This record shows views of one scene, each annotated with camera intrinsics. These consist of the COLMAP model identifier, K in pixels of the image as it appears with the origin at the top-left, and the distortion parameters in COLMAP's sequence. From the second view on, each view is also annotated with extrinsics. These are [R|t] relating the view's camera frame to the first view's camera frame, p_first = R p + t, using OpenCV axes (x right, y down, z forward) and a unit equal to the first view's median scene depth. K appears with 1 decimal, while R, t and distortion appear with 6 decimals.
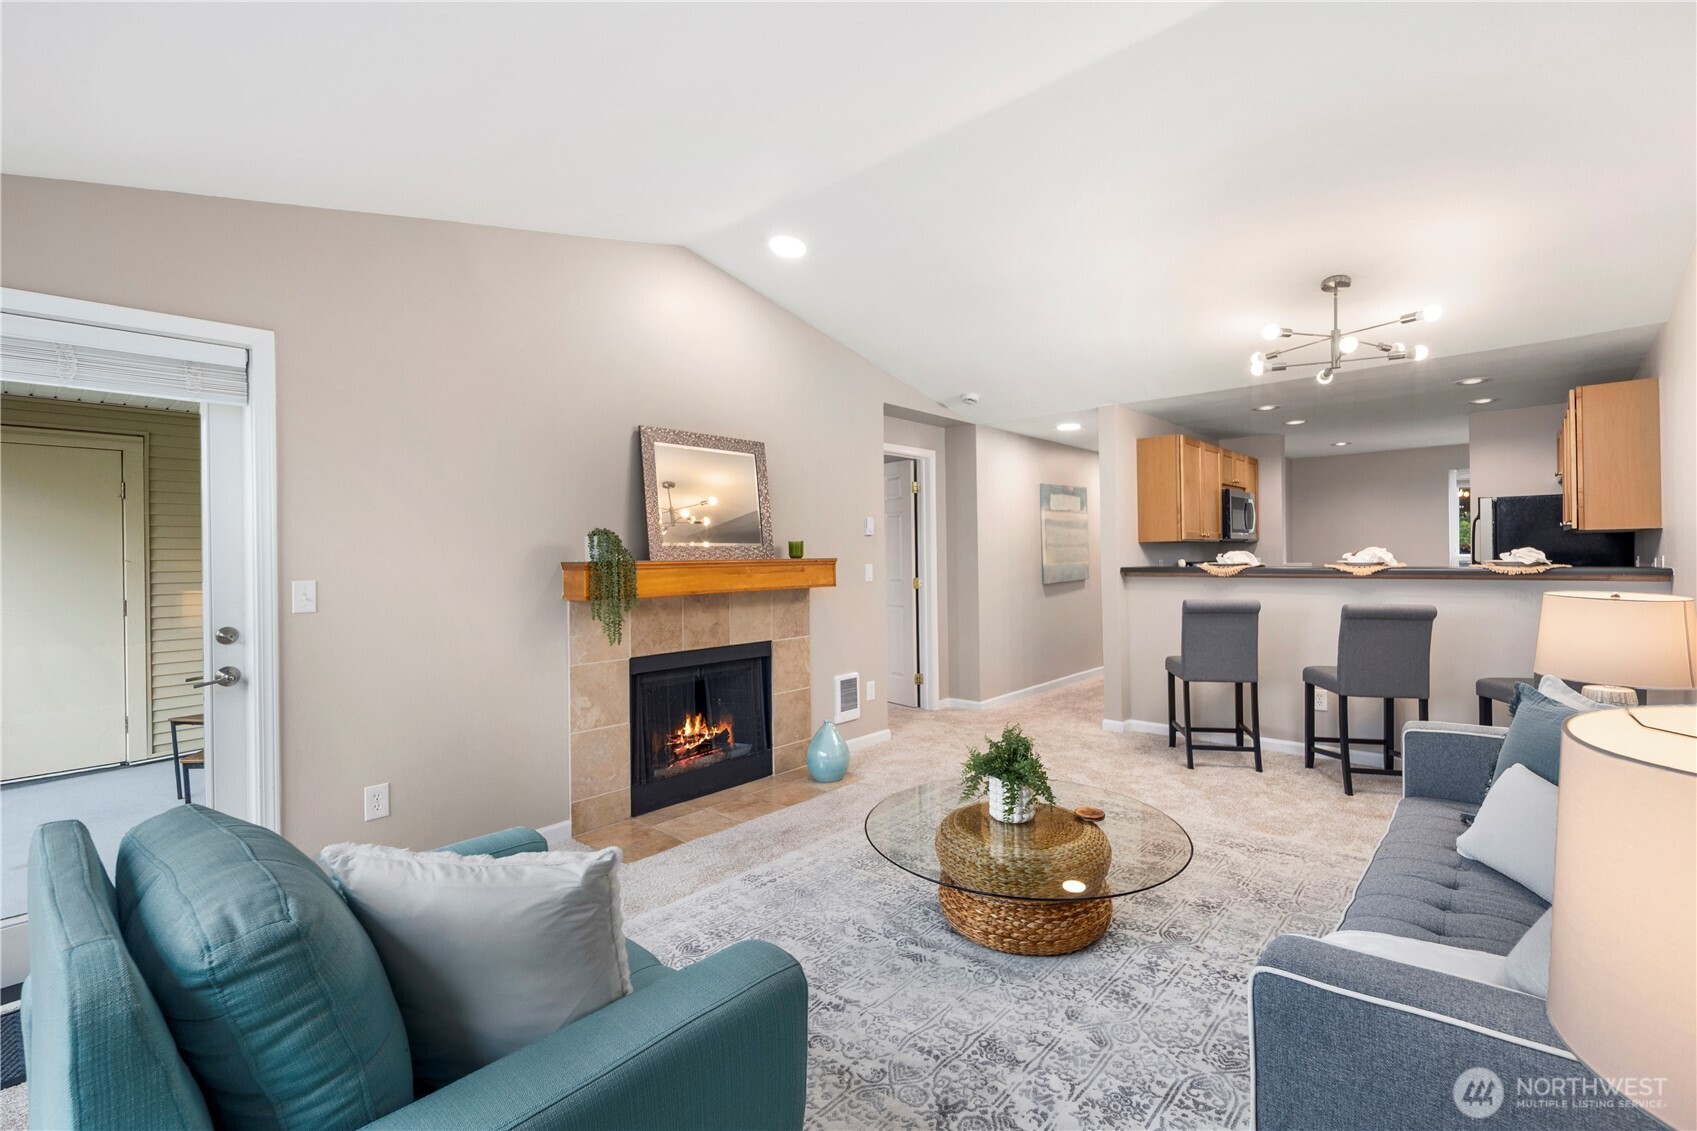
lens RADIAL K [[750.2, 0, 855.6], [0, 750.2, 558.5], [0, 0, 1]] dist [0.006025, -0.003181]
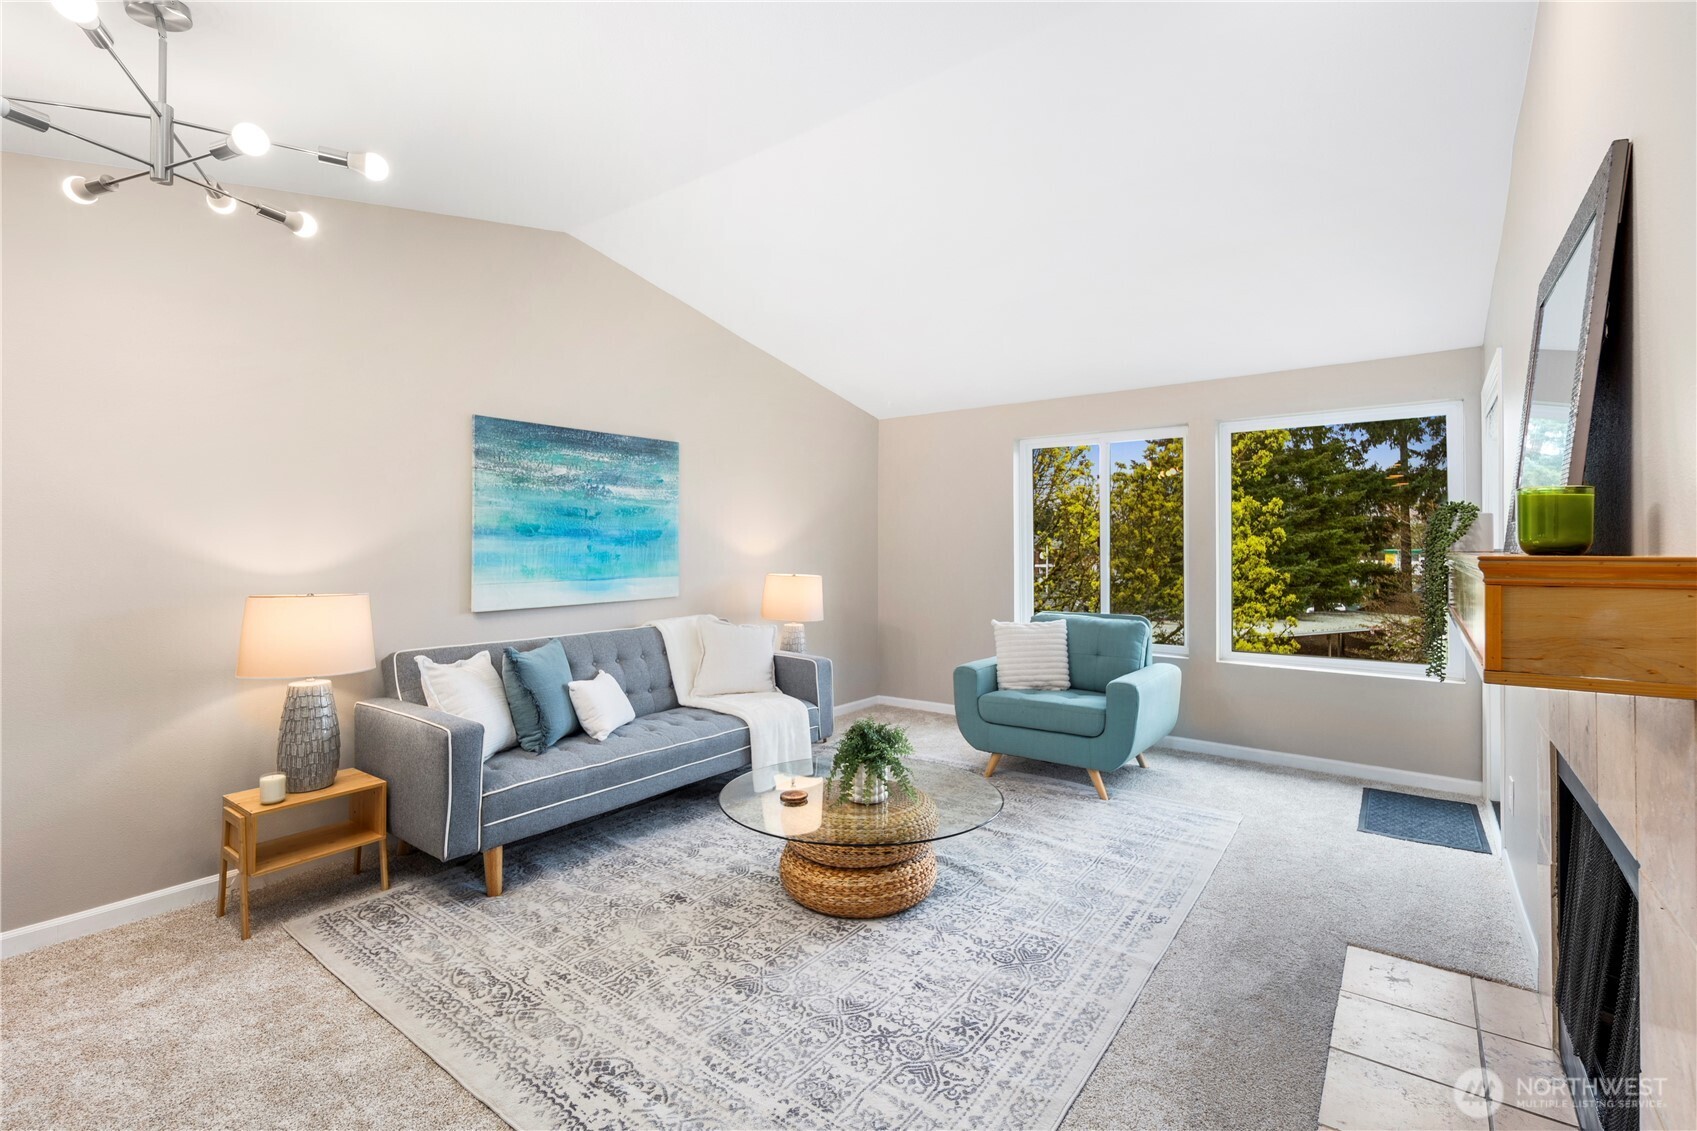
lens RADIAL K [[748.5, 0, 845.8], [0, 748.5, 542.1], [0, 0, 1]] dist [0.000866, -0.000301]
pose [[-0.997757, 0.011303, -0.065973, 0.208858], [0.011598, 0.999924, -0.004104, -0.007994], [0.065922, -0.004860, -0.997813, 1.409099]]
